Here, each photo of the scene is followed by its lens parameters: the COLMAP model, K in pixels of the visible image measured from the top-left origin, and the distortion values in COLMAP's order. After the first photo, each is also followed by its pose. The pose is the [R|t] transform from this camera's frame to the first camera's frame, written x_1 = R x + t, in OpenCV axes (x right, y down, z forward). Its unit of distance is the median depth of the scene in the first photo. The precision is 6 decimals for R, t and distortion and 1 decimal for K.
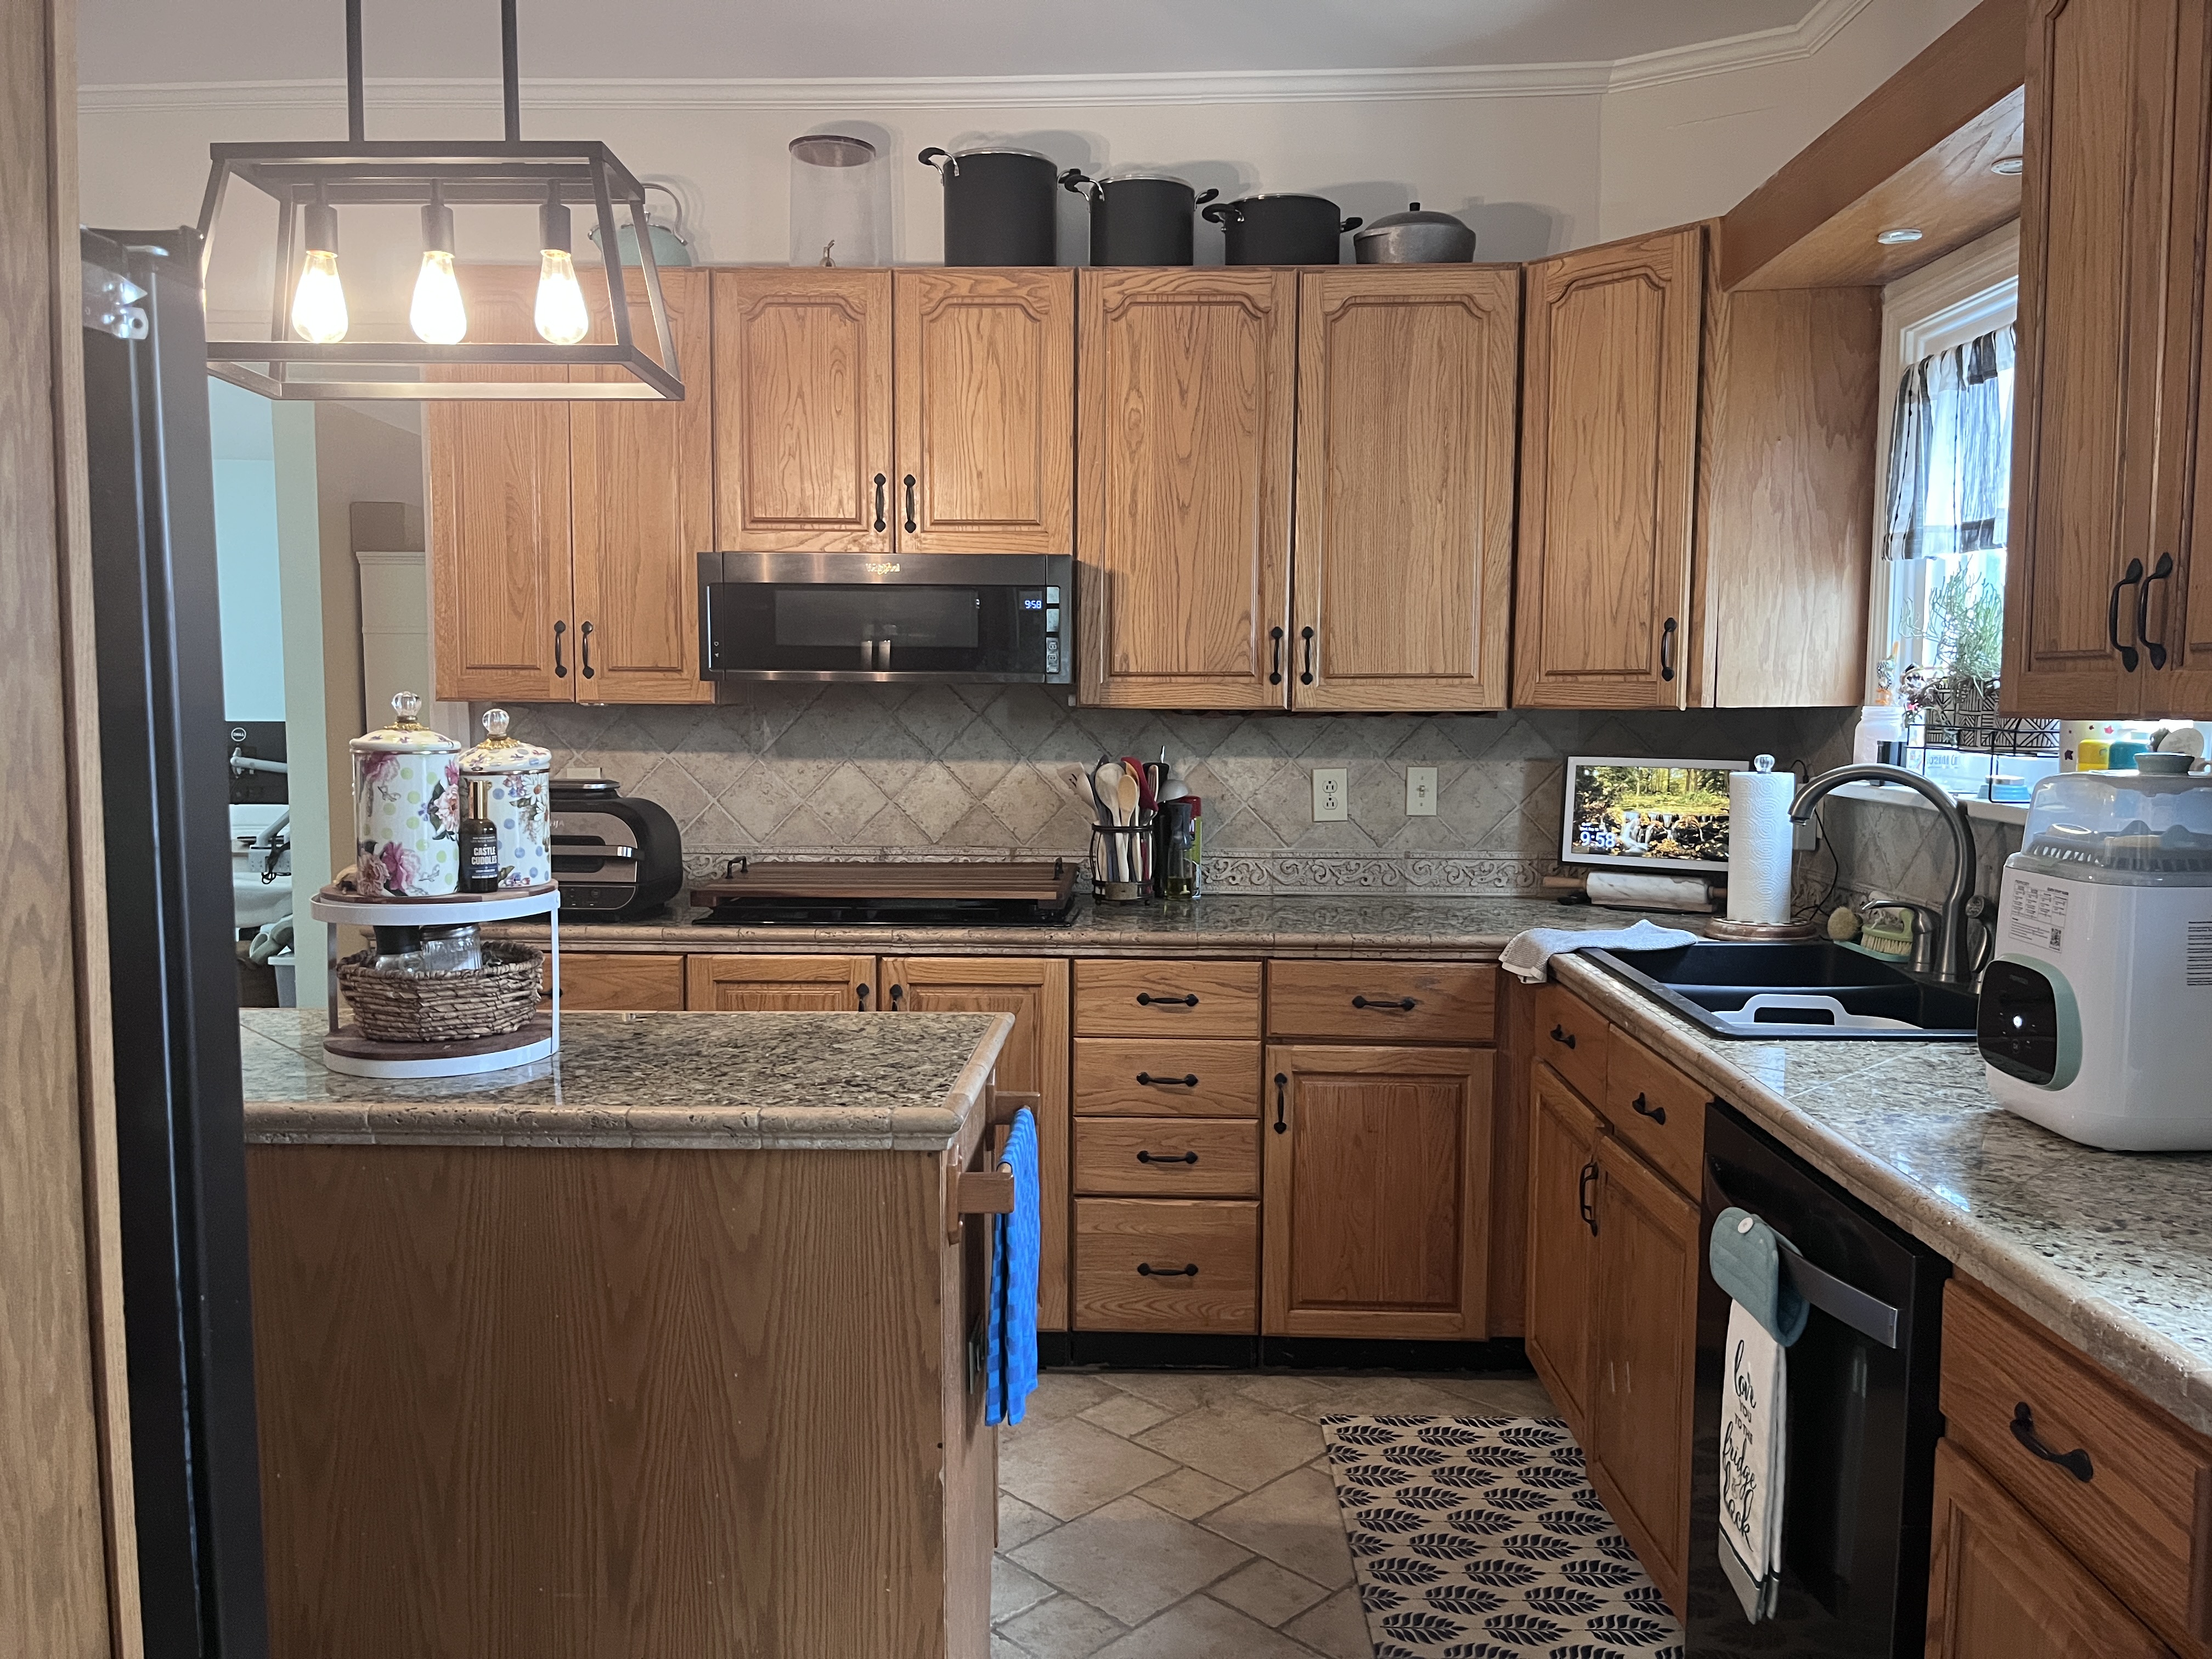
lens RADIAL K [[1685.8, 0, 1093.1], [0, 1685.8, 829.6], [0, 0, 1]] dist [0.055334, -0.084873]
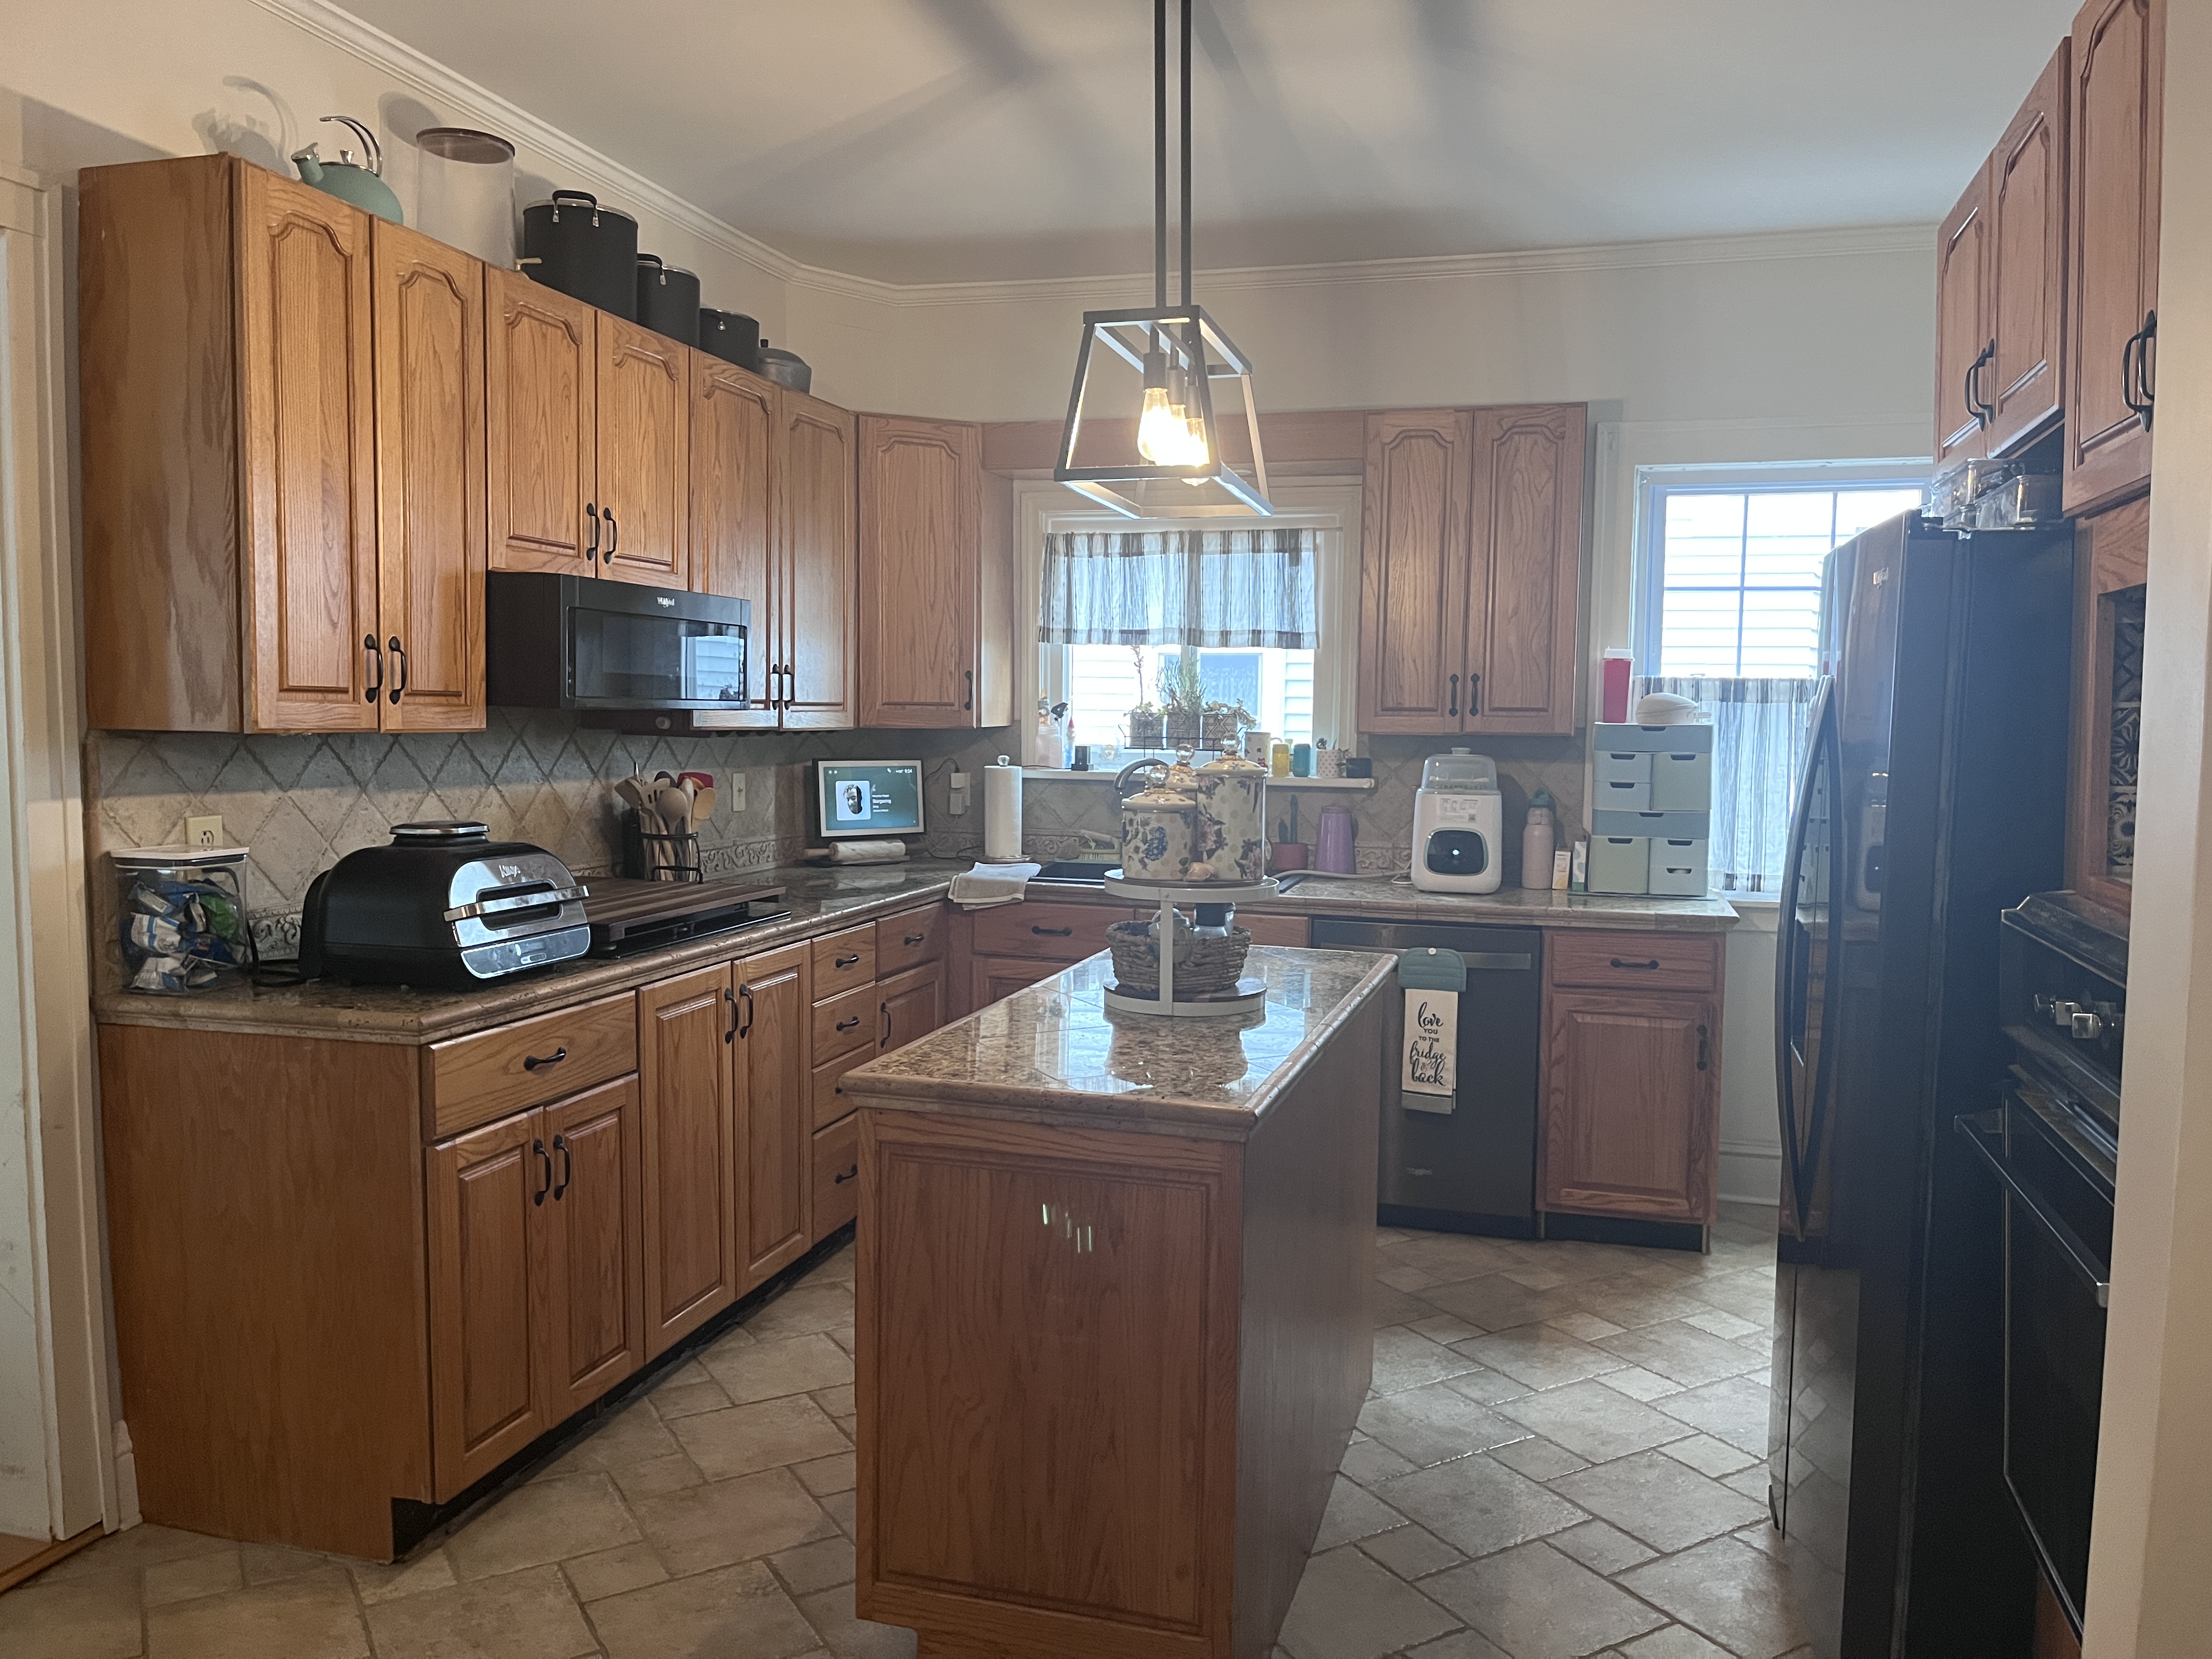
lens RADIAL K [[1685.8, 0, 1098.6], [0, 1685.8, 825.8], [0, 0, 1]] dist [0.055334, -0.084873]
pose [[0.232229, -0.067205, 0.970337, -1.056455], [0.066185, 0.996390, 0.053169, -0.051187], [-0.970407, 0.051875, 0.235839, 0.470982]]
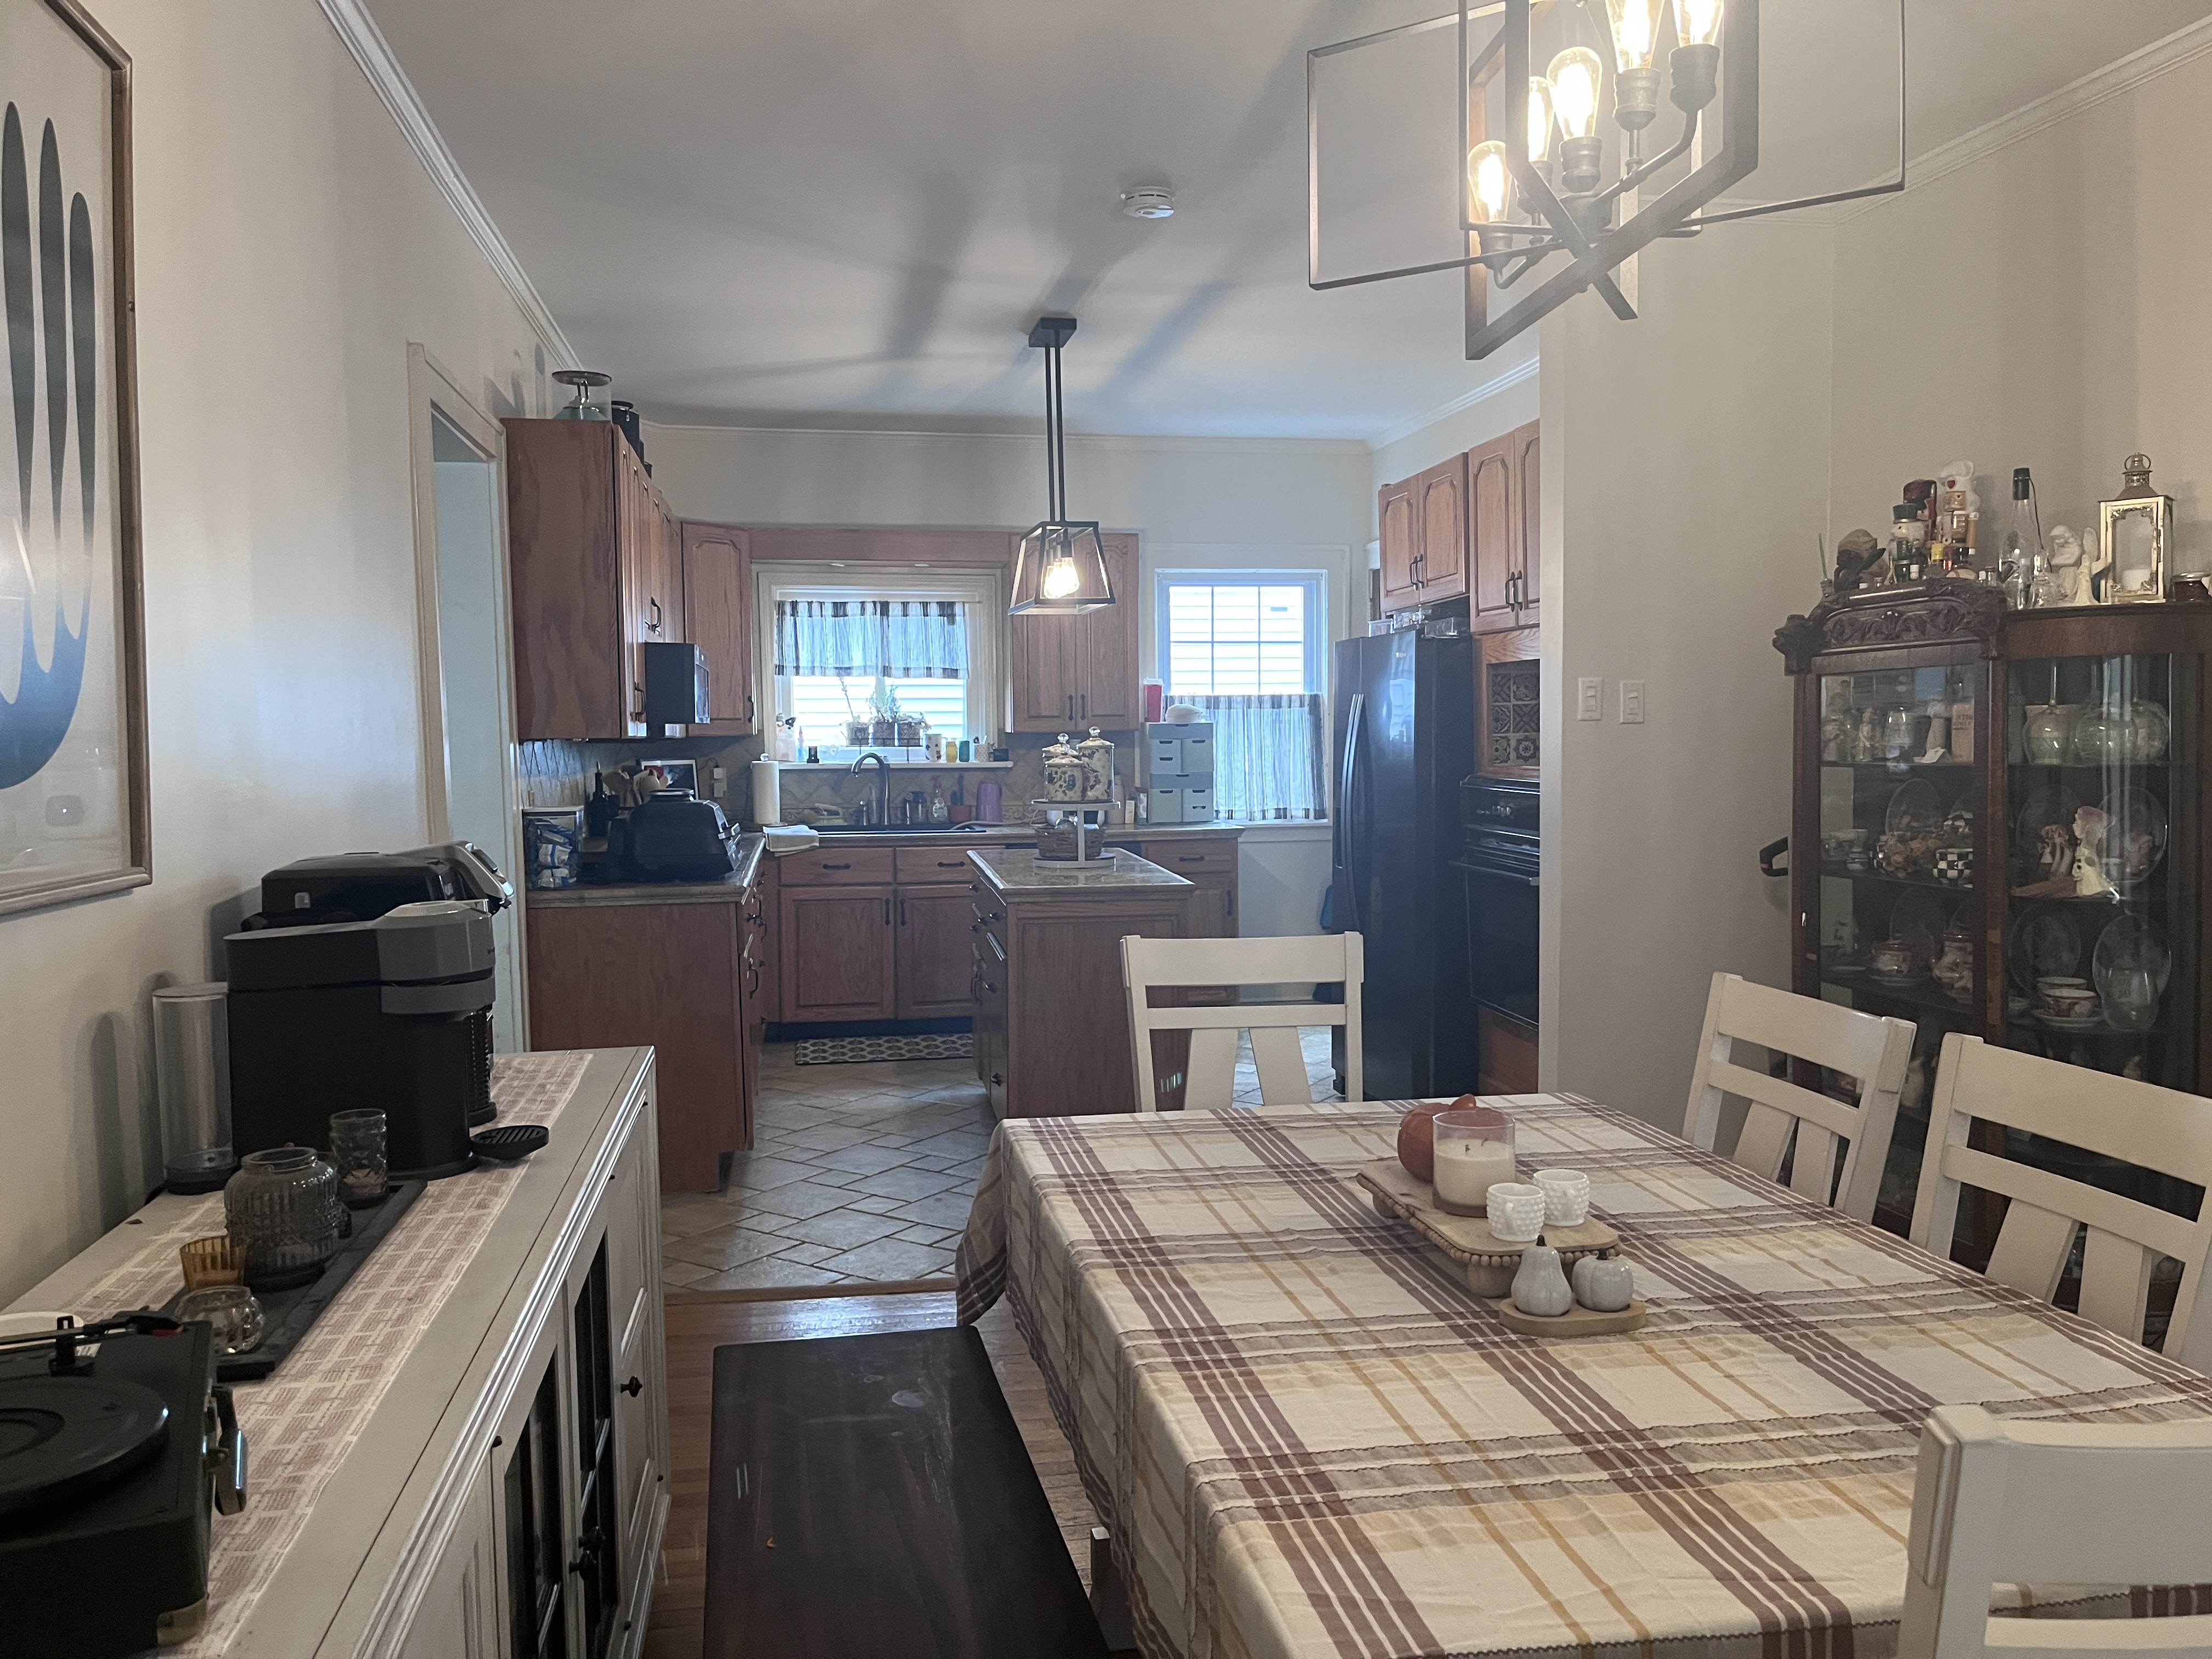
lens RADIAL K [[1685.8, 0, 1102.3], [0, 1685.8, 829.3], [0, 0, 1]] dist [0.055334, -0.084873]
pose [[-0.216124, -0.060732, 0.974475, -1.811150], [0.088177, 0.992771, 0.081429, -0.080846], [-0.972376, 0.103525, -0.209207, 0.926371]]
